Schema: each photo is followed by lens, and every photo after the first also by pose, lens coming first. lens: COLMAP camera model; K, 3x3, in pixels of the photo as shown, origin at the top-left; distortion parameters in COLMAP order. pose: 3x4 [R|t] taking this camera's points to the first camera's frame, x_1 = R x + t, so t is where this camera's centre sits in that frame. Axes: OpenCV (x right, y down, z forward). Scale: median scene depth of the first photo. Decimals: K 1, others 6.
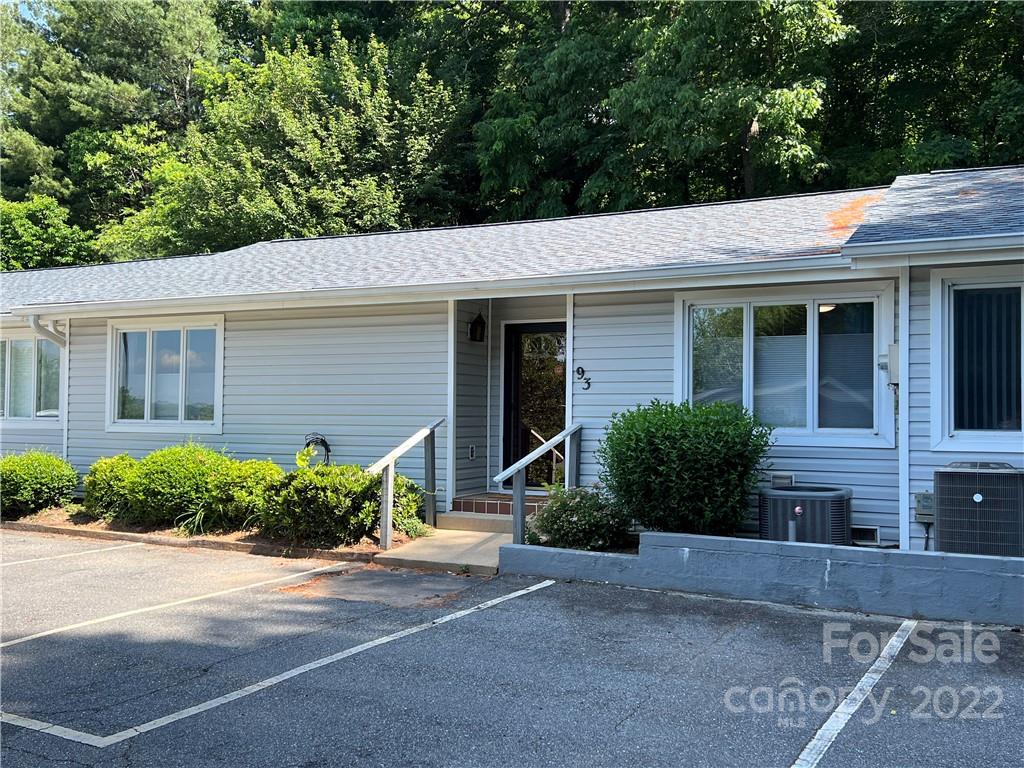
lens RADIAL K [[988.8, 0, 509.5], [0, 988.8, 382.9], [0, 0, 1]] dist [0.050822, 0.000000]
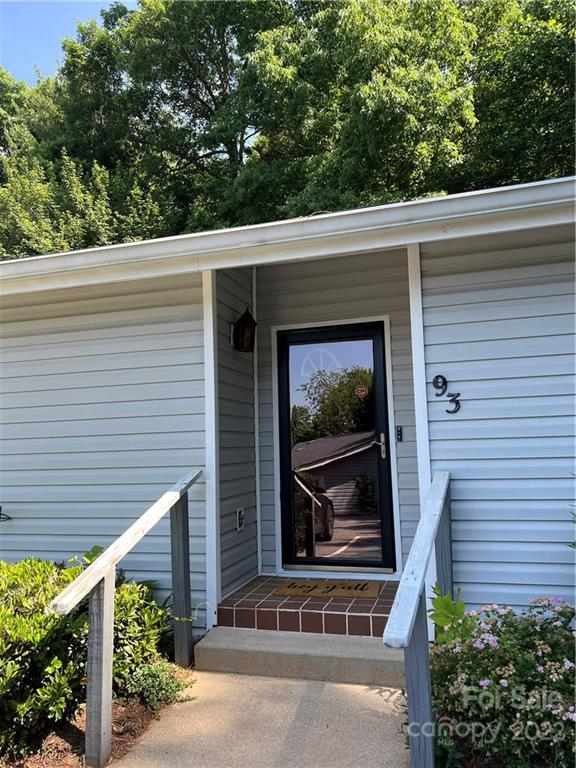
lens RADIAL K [[572.2, 0, 294.4], [0, 572.2, 386.6], [0, 0, 1]] dist [0.055732, -0.066125]
pose [[0.982586, -0.017266, 0.185005, -0.072444], [0.031539, 0.996723, -0.074487, 0.012298], [-0.183113, 0.079024, 0.979911, 0.624682]]
